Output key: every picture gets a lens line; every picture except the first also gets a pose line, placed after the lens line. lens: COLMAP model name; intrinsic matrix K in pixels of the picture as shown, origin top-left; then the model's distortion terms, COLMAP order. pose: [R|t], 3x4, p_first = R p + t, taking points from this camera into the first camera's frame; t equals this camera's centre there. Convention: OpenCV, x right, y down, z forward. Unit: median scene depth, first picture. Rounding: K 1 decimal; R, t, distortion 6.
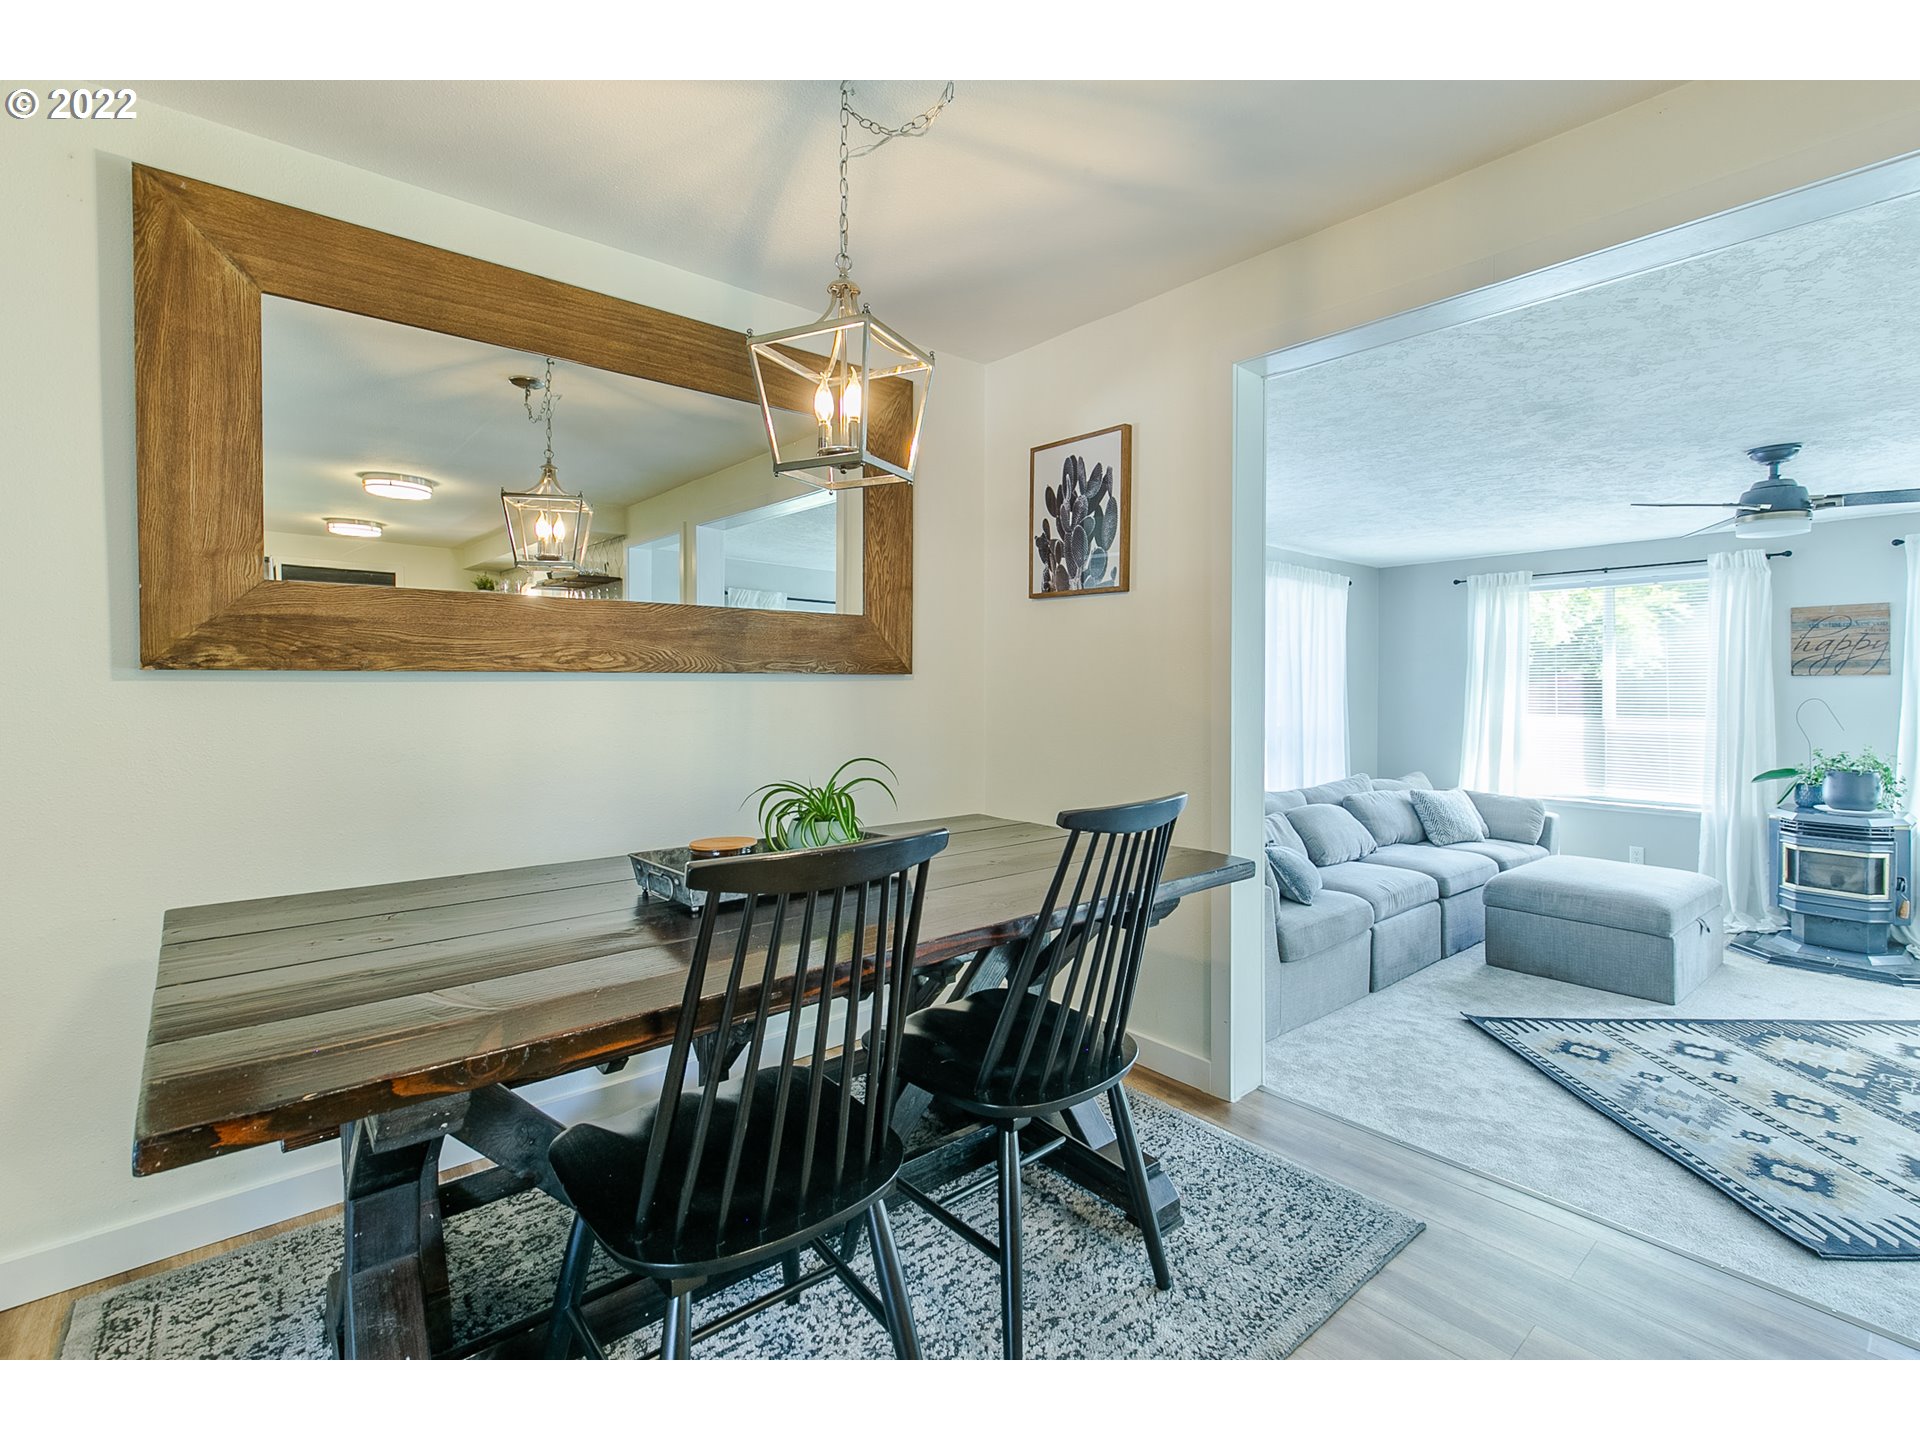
lens RADIAL K [[872.3, 0, 959.6], [0, 872.3, 699.6], [0, 0, 1]] dist [-0.000884, 0.000586]
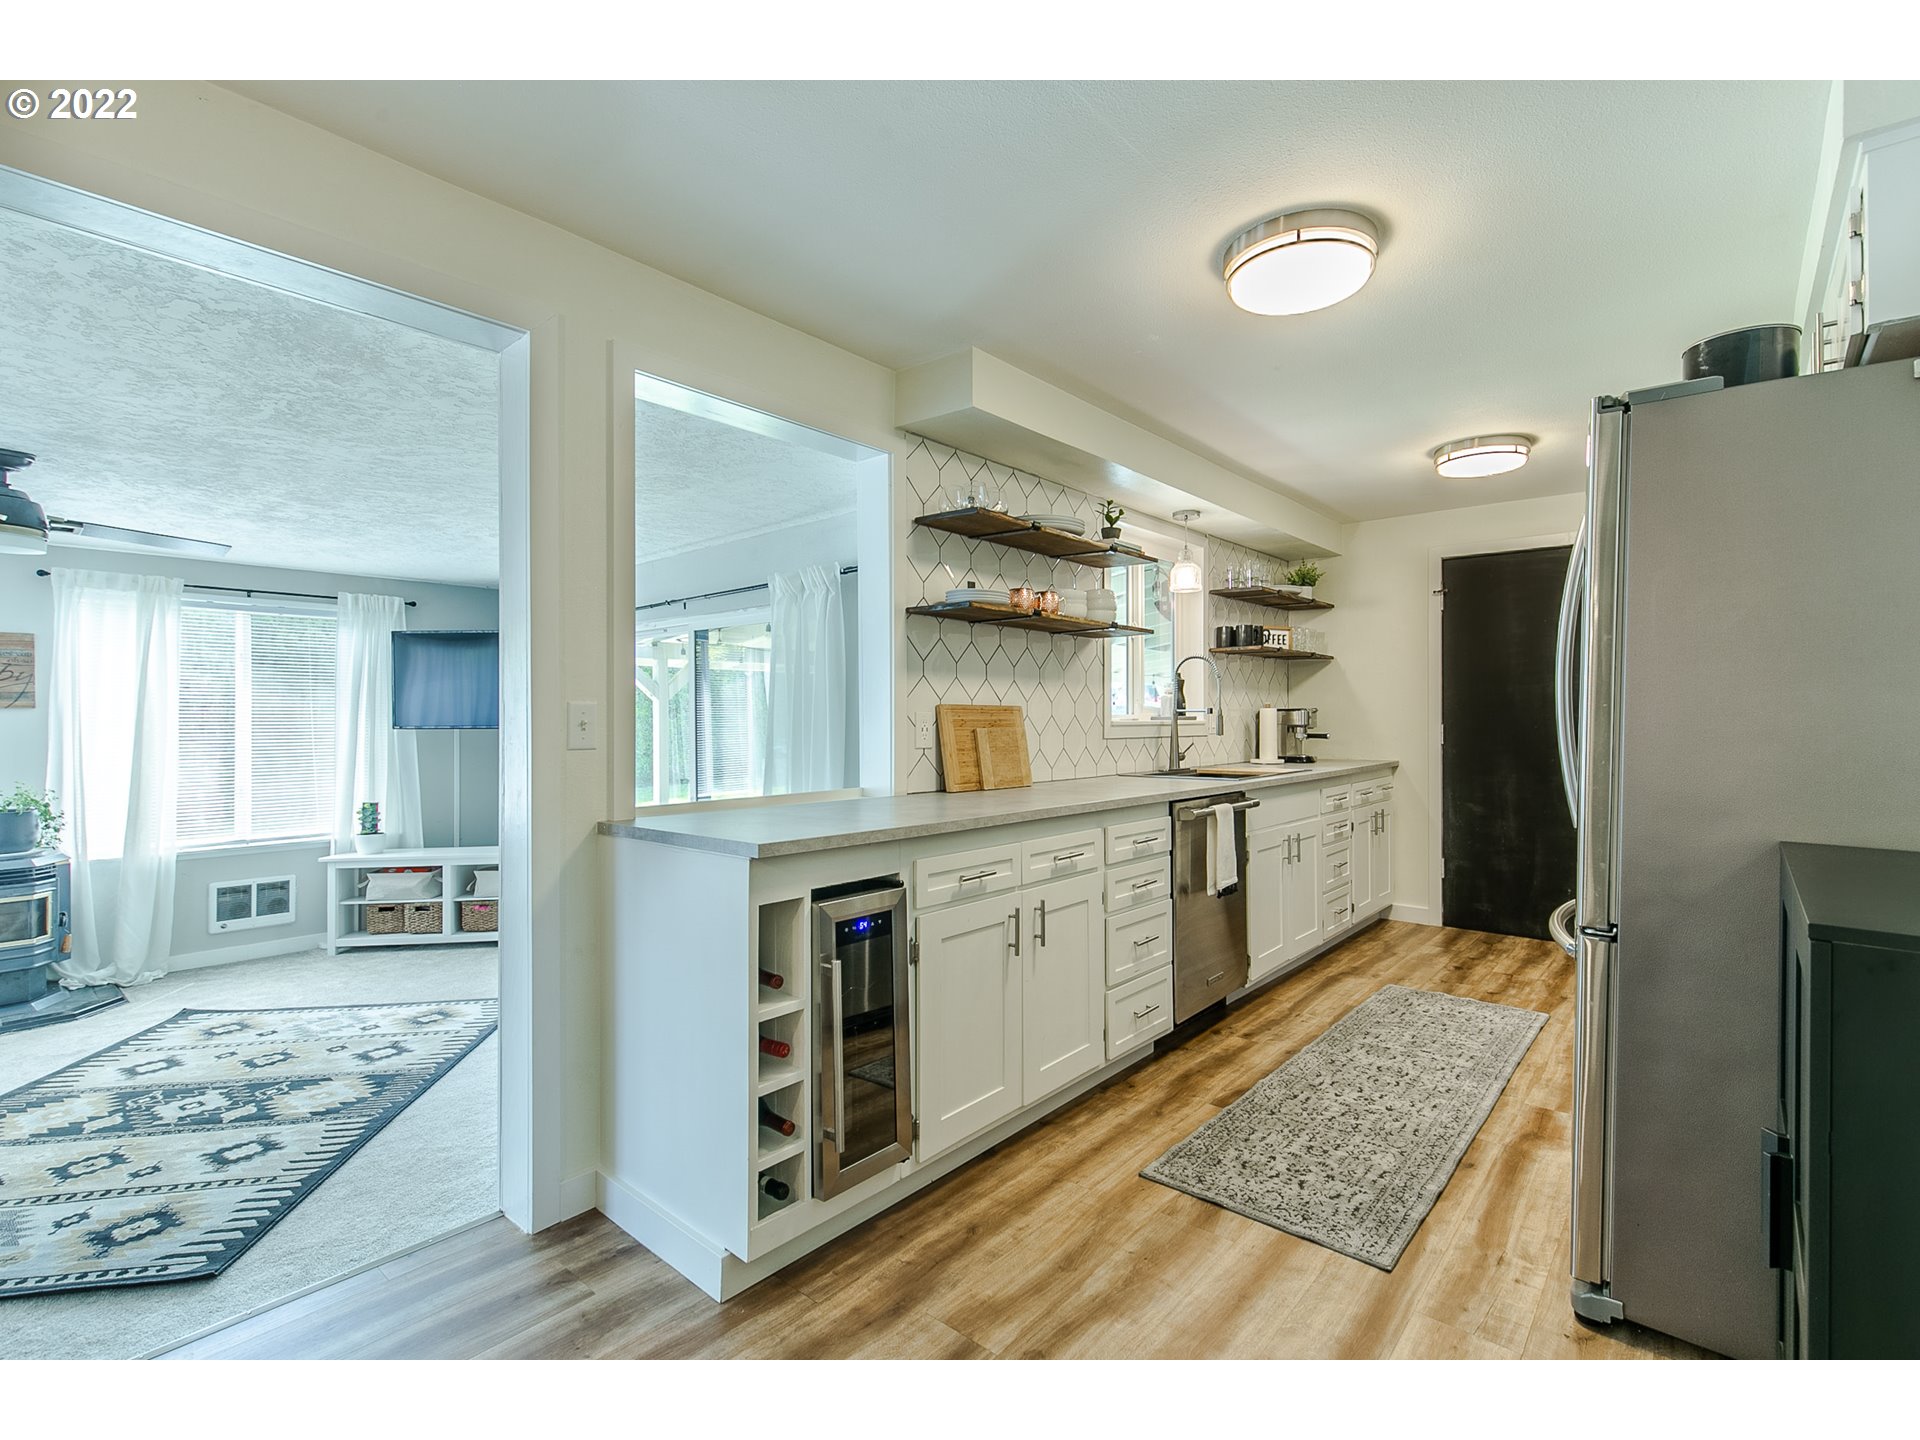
lens RADIAL K [[889.3, 0, 977.1], [0, 889.3, 714.2], [0, 0, 1]] dist [0.018740, -0.001132]
pose [[-0.155878, -0.002046, 0.987774, -0.124357], [0.022735, 0.999726, 0.005659, -0.004493], [-0.987515, 0.023339, -0.155789, 0.161017]]
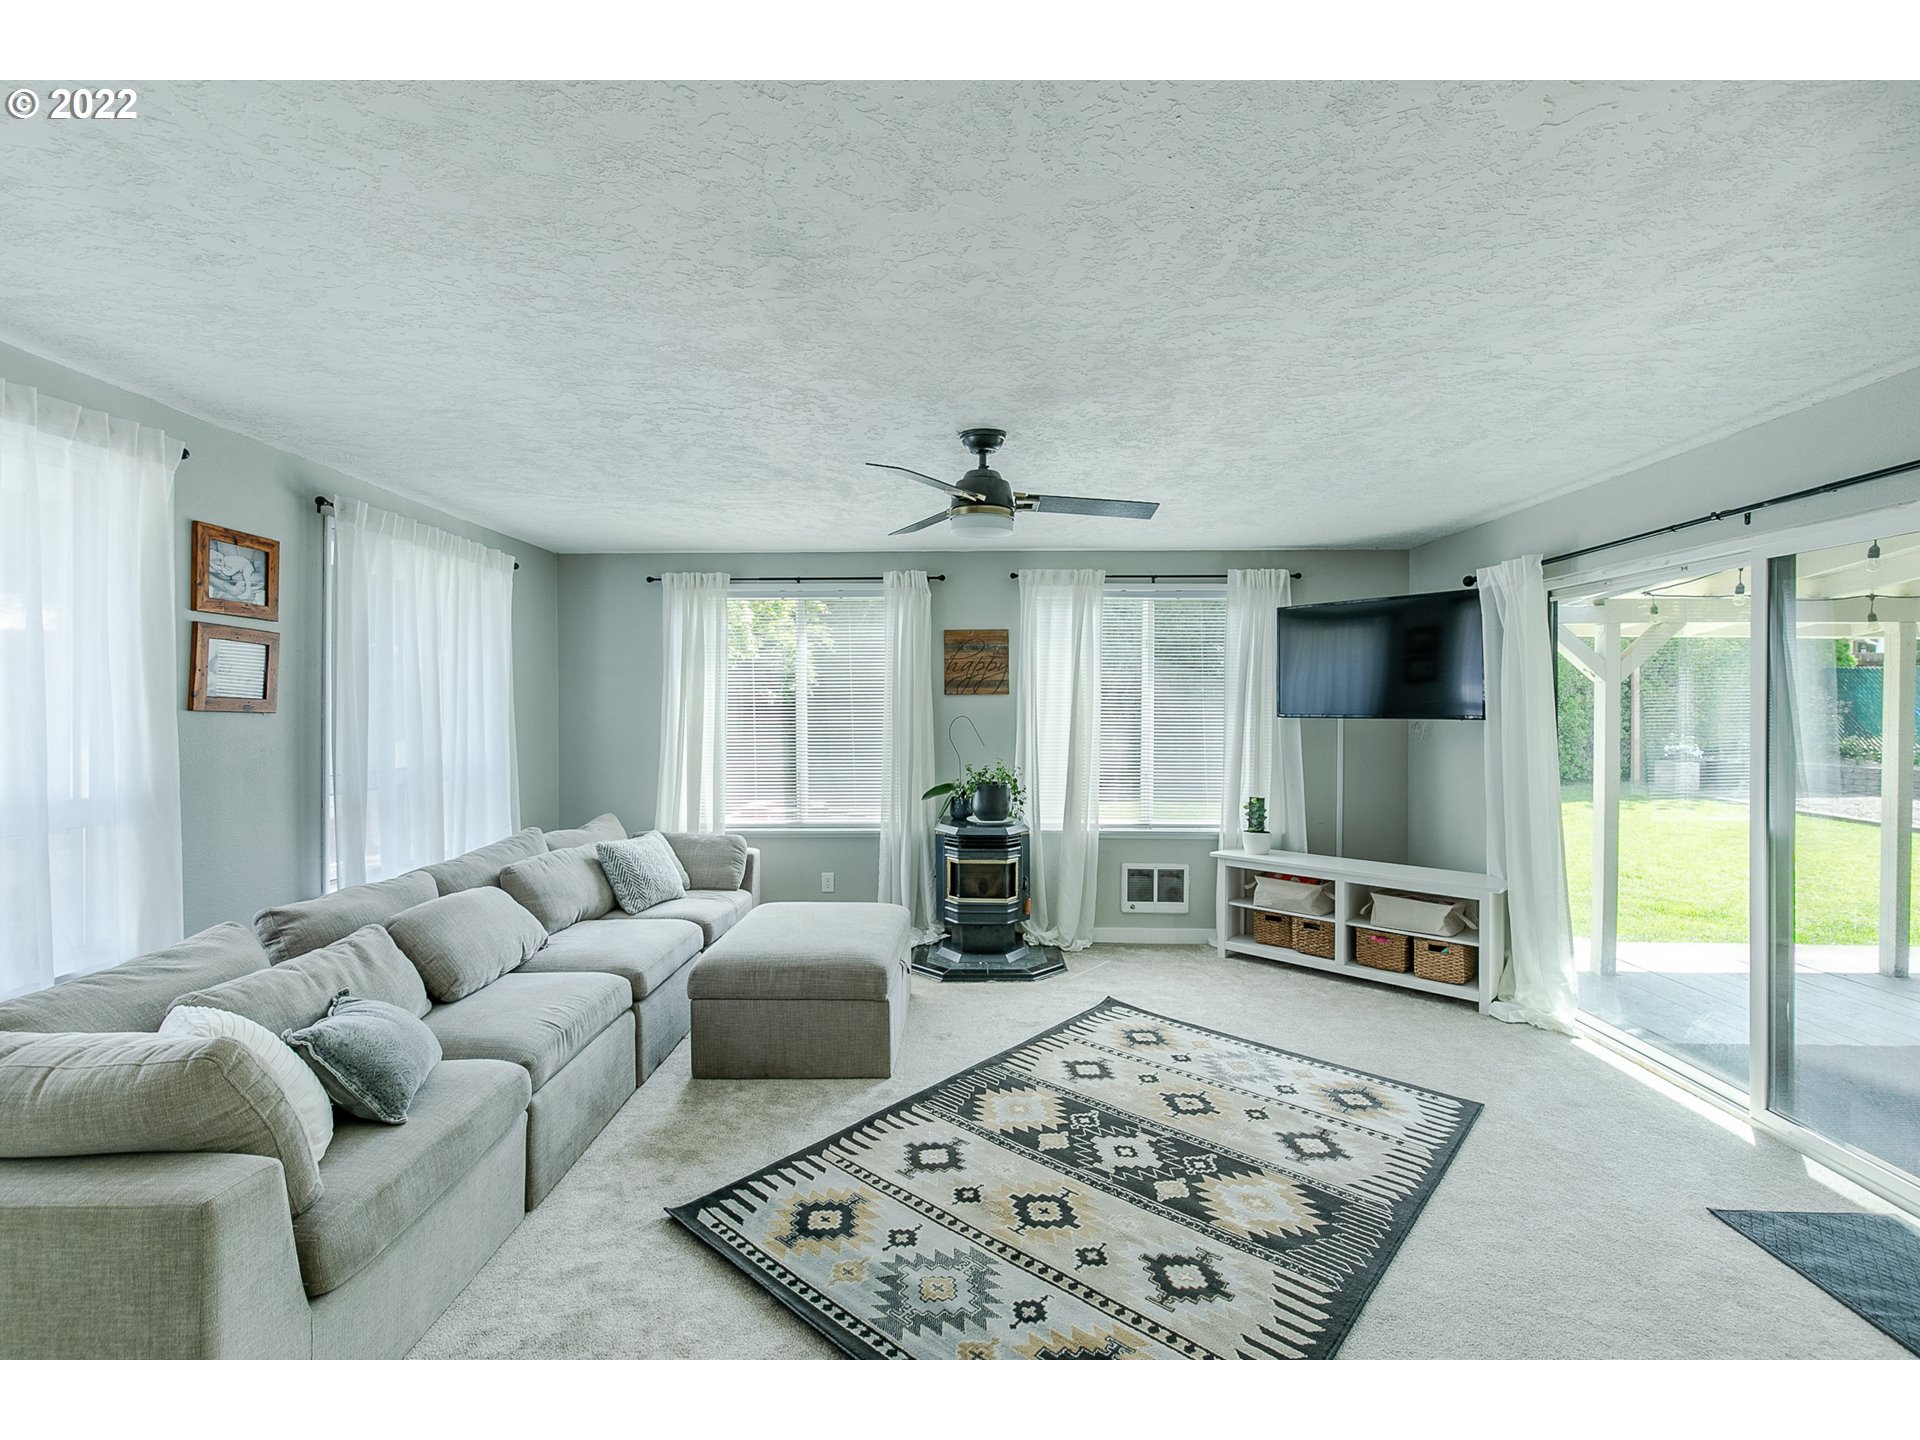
lens RADIAL K [[872.3, 0, 959.6], [0, 872.3, 699.6], [0, 0, 1]] dist [-0.000884, 0.000586]
pose [[0.653382, 0.000575, 0.757028, 0.238156], [0.015245, 0.999787, -0.013916, -0.008973], [-0.756875, 0.020633, 0.653234, 0.422130]]
